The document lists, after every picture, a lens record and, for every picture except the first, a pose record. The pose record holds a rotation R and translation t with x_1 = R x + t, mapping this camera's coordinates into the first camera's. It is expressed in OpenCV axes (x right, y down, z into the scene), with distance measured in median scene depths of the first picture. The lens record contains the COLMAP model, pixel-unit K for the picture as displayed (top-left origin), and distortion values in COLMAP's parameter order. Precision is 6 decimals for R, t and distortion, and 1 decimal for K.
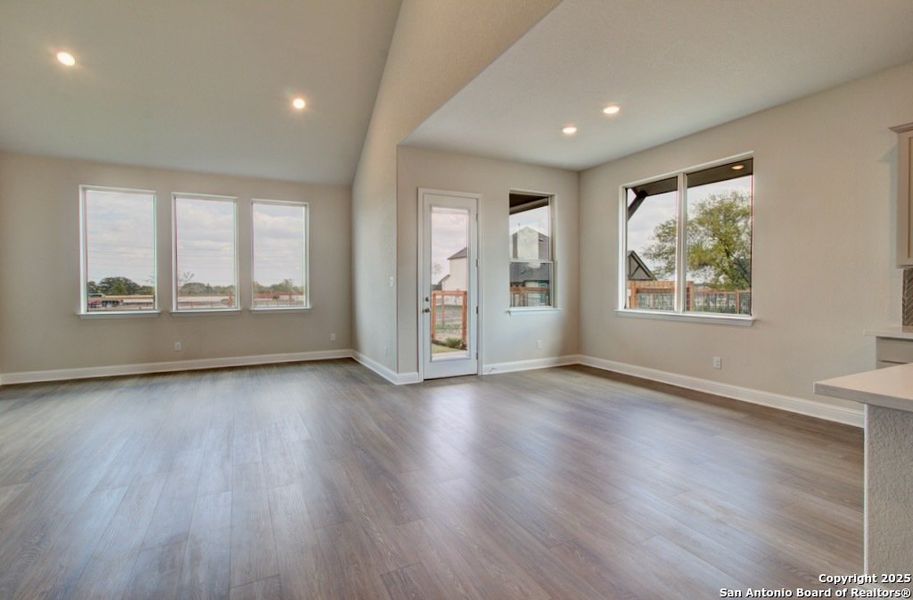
lens RADIAL K [[421.9, 0, 456.1], [0, 421.9, 289.2], [0, 0, 1]] dist [-0.000855, -0.000168]
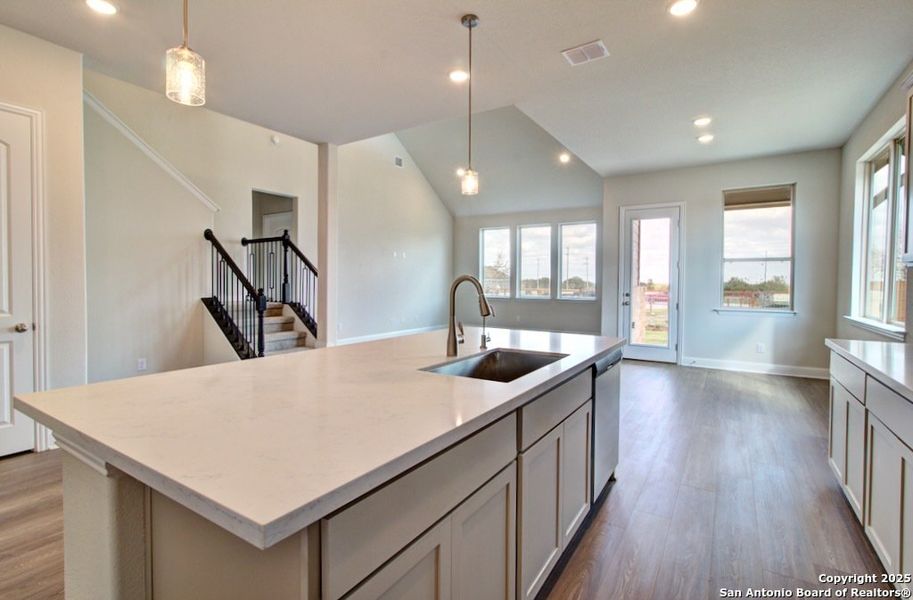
lens RADIAL K [[421.9, 0, 456.1], [0, 421.9, 289.2], [0, 0, 1]] dist [-0.000855, -0.000168]
pose [[0.502660, 0.027172, -0.864057, 0.676306], [-0.020582, 0.999599, 0.019462, -0.005265], [0.864239, 0.008001, 0.503018, -0.064178]]
